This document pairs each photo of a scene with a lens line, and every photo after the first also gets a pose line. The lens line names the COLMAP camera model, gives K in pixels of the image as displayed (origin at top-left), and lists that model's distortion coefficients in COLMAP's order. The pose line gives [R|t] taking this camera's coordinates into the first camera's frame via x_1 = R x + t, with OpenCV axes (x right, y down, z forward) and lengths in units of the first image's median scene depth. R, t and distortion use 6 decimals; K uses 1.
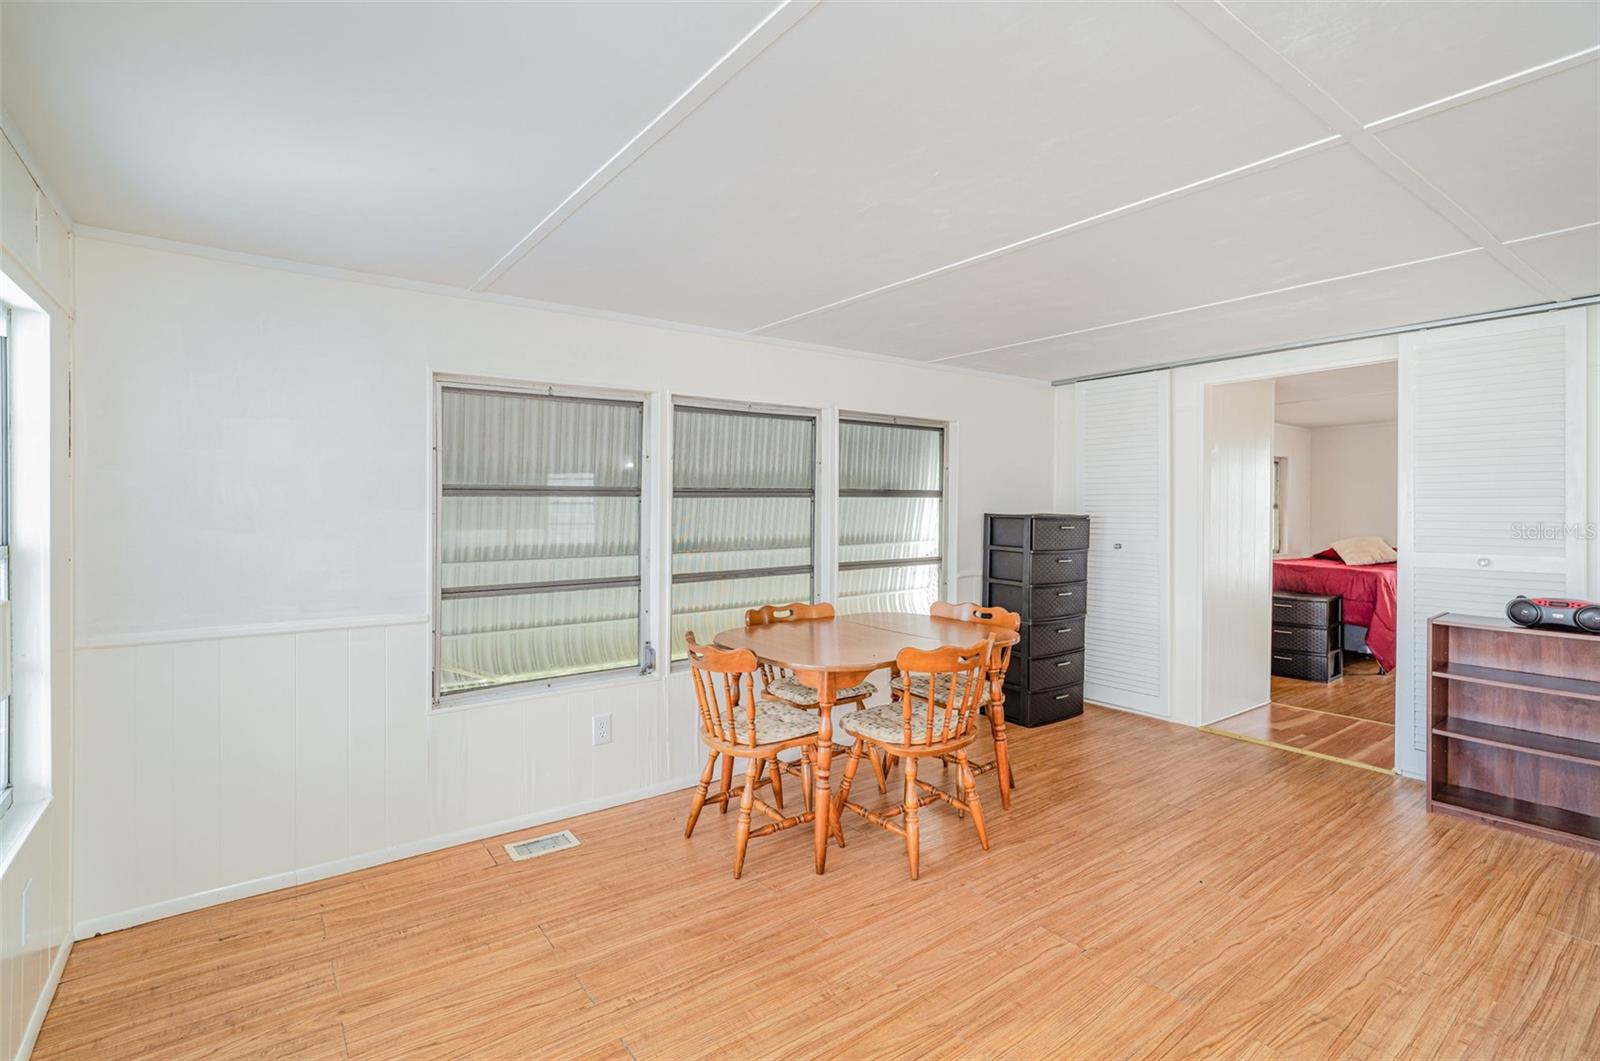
lens RADIAL K [[755.6, 0, 801.7], [0, 755.6, 524.3], [0, 0, 1]] dist [-0.012317, 0.000407]
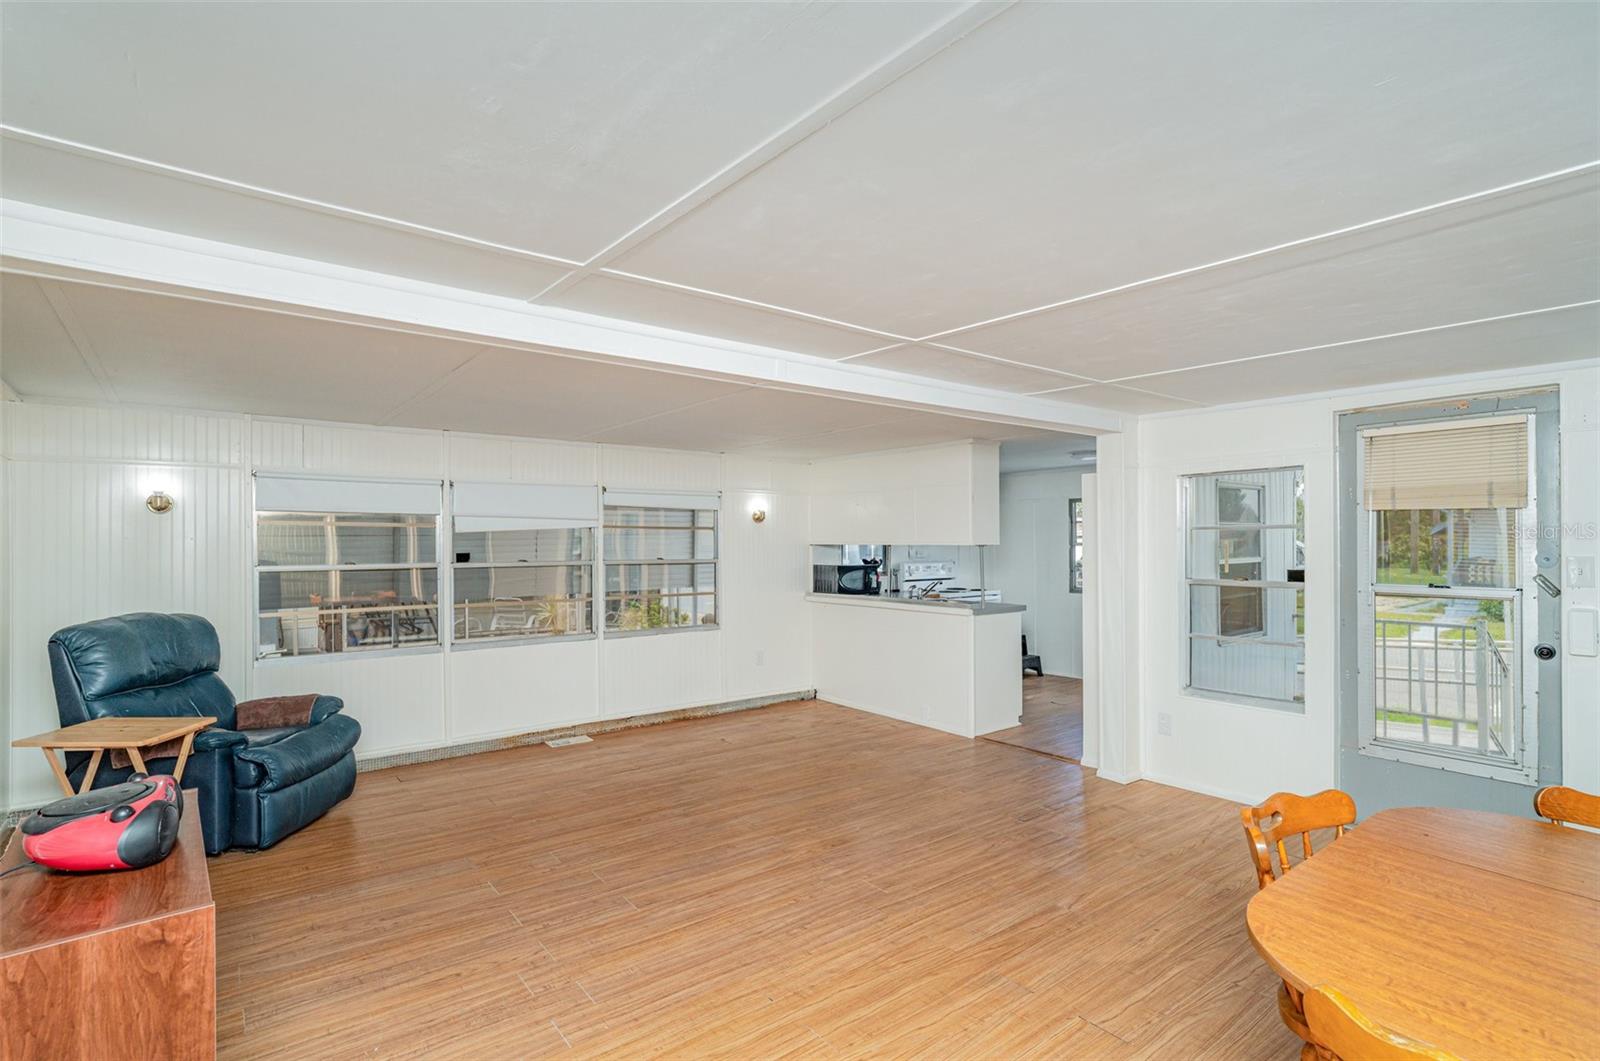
lens RADIAL K [[777.1, 0, 800.0], [0, 777.1, 530.5], [0, 0, 1]] dist [-0.008522, 0.000046]
pose [[-0.999639, 0.001456, -0.026836, 0.510708], [0.000850, 0.999745, 0.022560, -0.072713], [0.026862, 0.022529, -0.999385, 1.321410]]
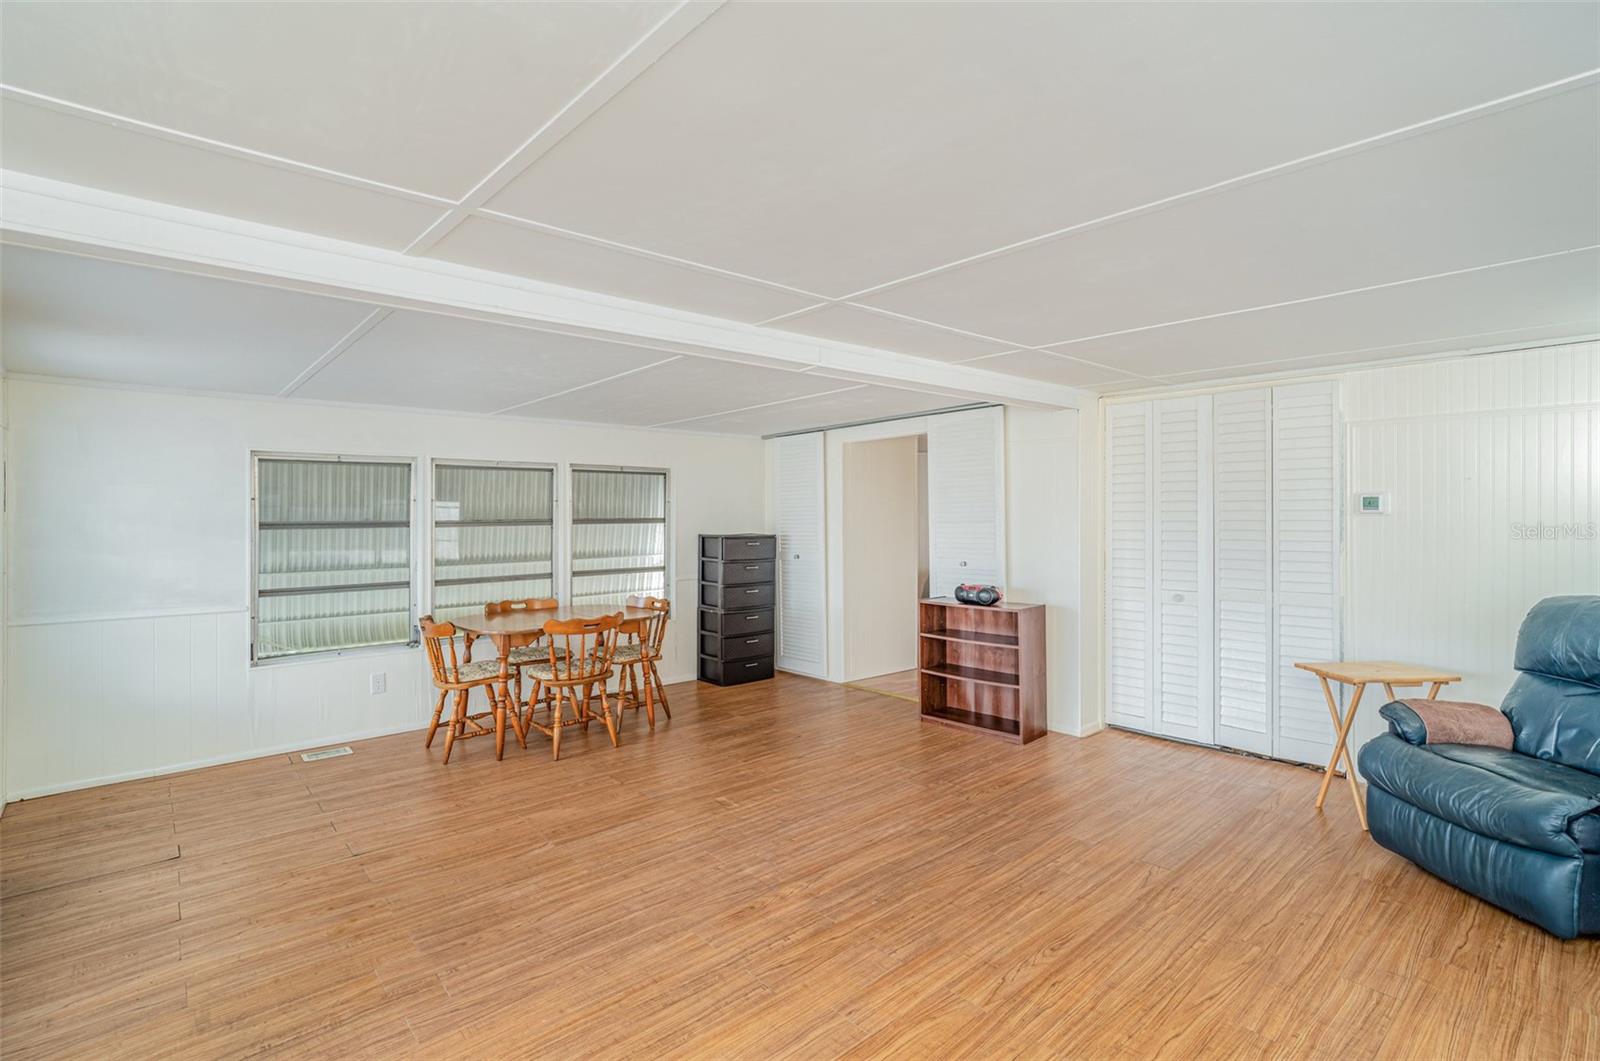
lens RADIAL K [[747.6, 0, 800.0], [0, 747.6, 530.5], [0, 0, 1]] dist [-0.011306, 0.000427]
pose [[0.995823, -0.009642, 0.090792, 0.419946], [0.010546, 0.999899, -0.009483, -0.008508], [-0.090692, 0.010401, 0.995825, -0.529445]]
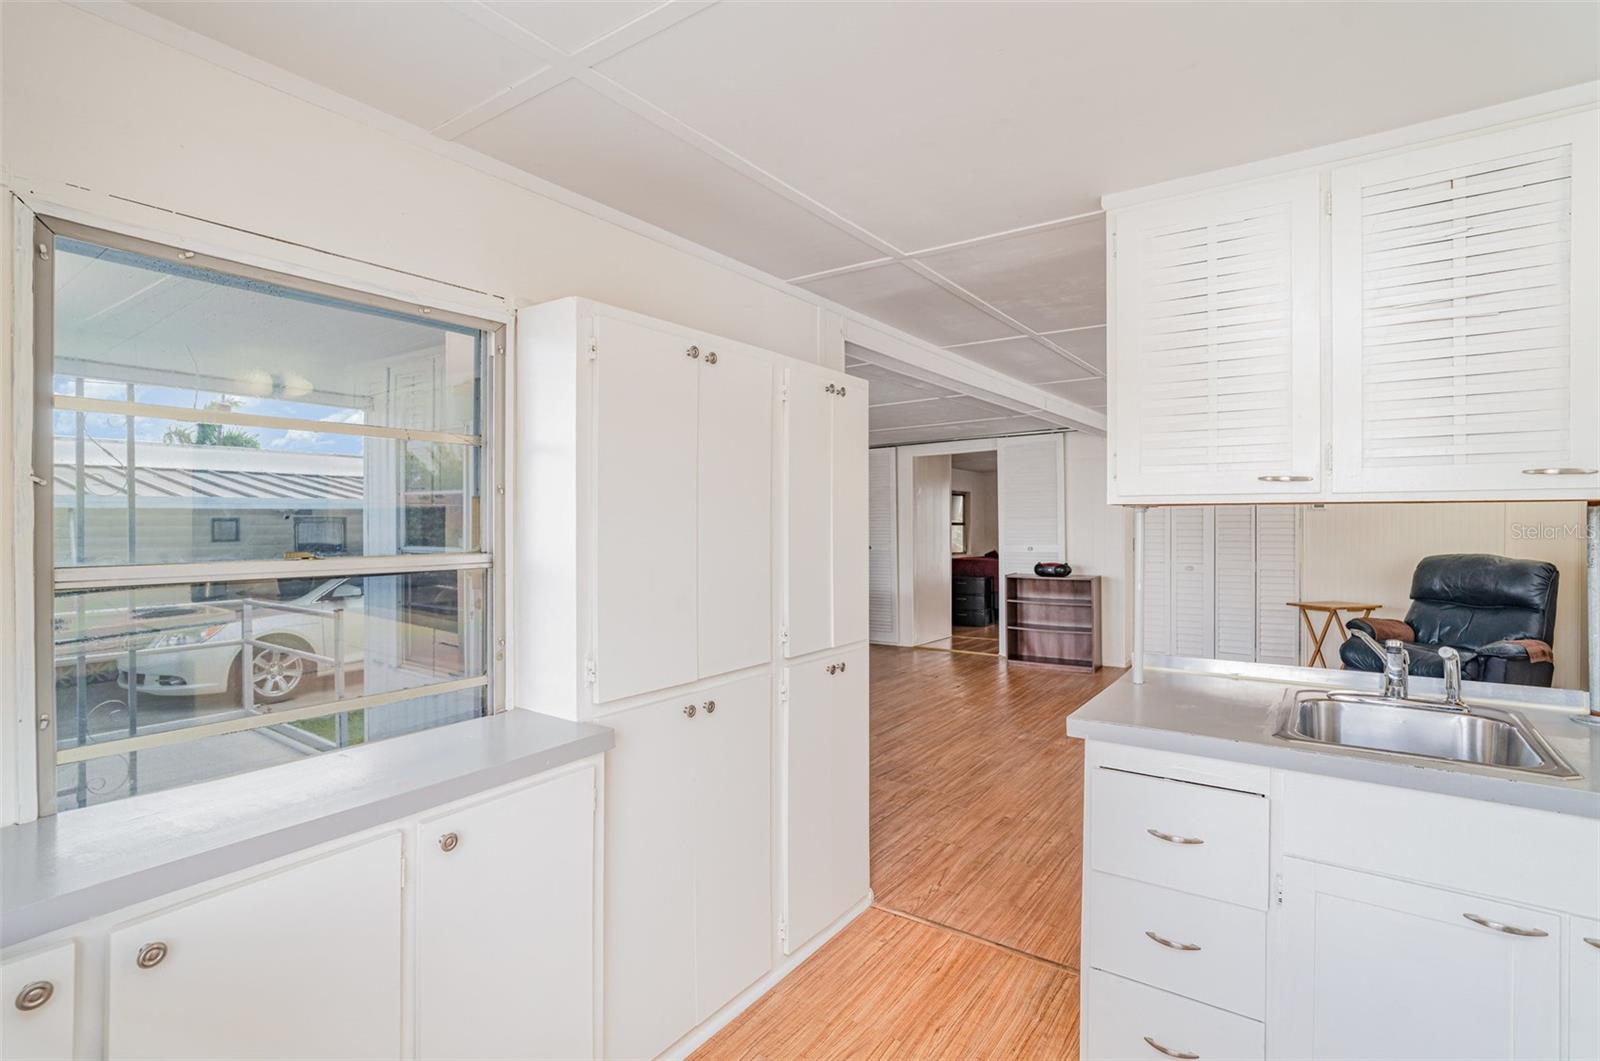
lens RADIAL K [[755.6, 0, 801.7], [0, 755.6, 524.3], [0, 0, 1]] dist [-0.012317, 0.000407]
pose [[0.951581, -0.006352, 0.307334, -0.359607], [0.014541, 0.999597, -0.024362, 0.024475], [-0.307055, 0.027651, 0.951290, -0.833410]]
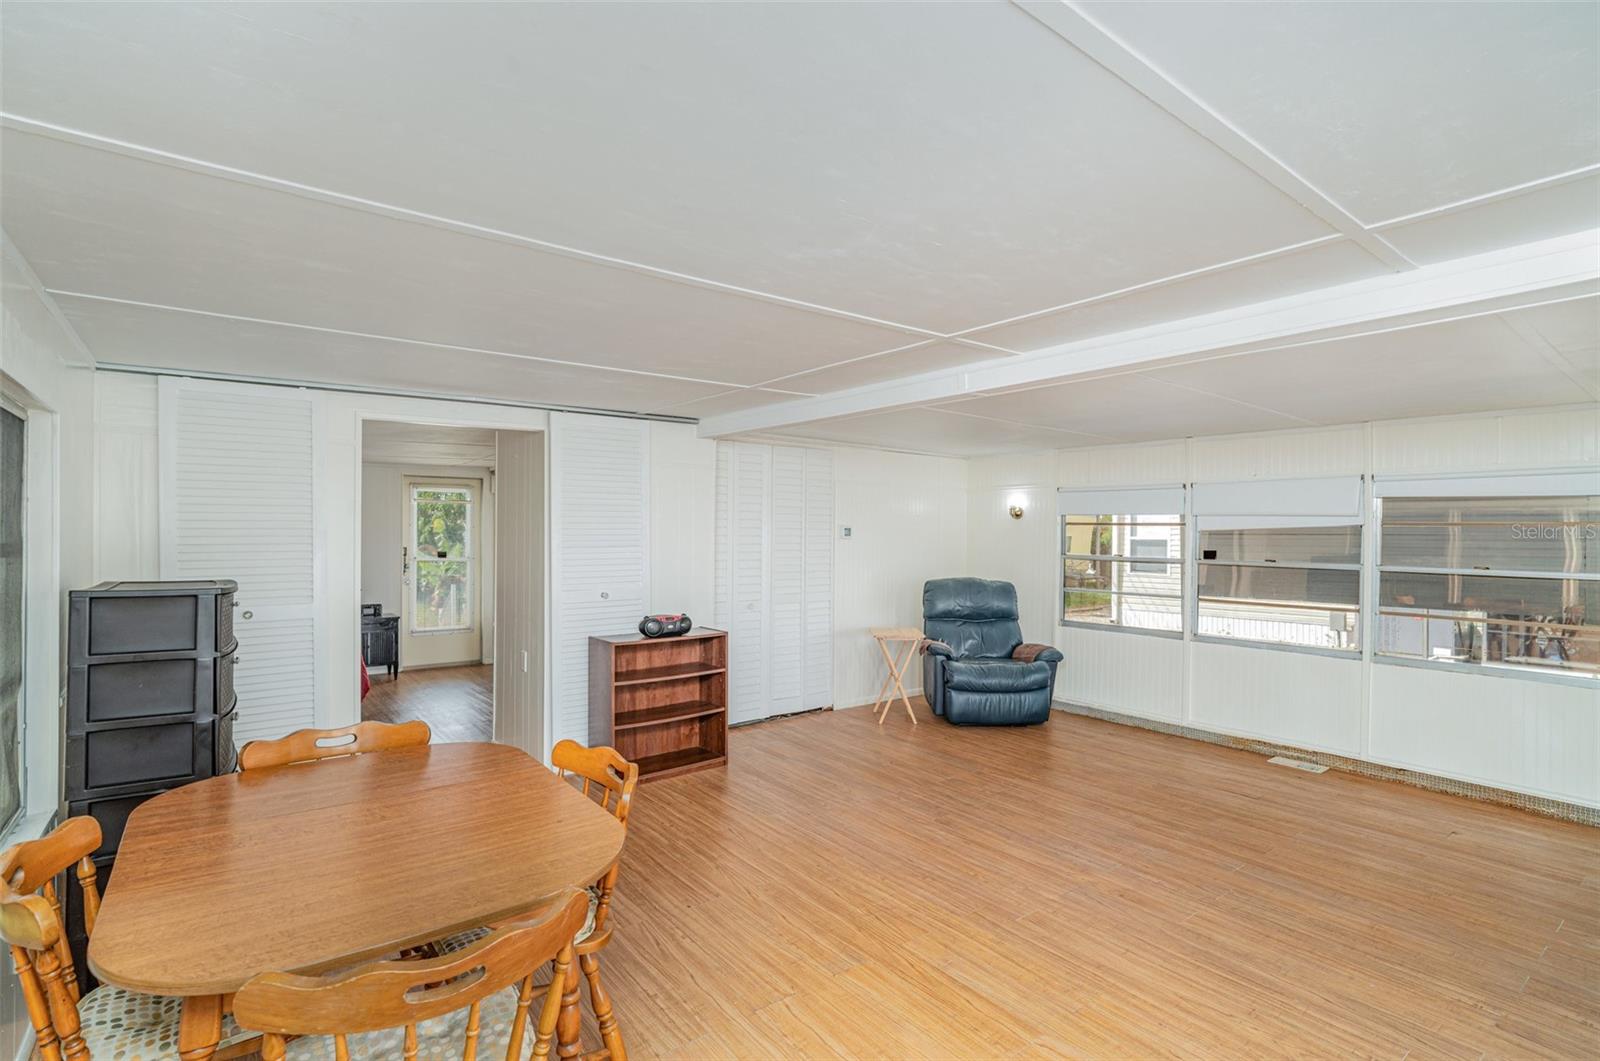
lens RADIAL K [[765.4, 0, 790.1], [0, 765.4, 547.4], [0, 0, 1]] dist [0.000101, 0.000799]
pose [[-0.013847, -0.018791, 0.999728, -0.449634], [0.024670, 0.999513, 0.019128, -0.052227], [-0.999600, 0.024928, -0.013377, 0.659488]]
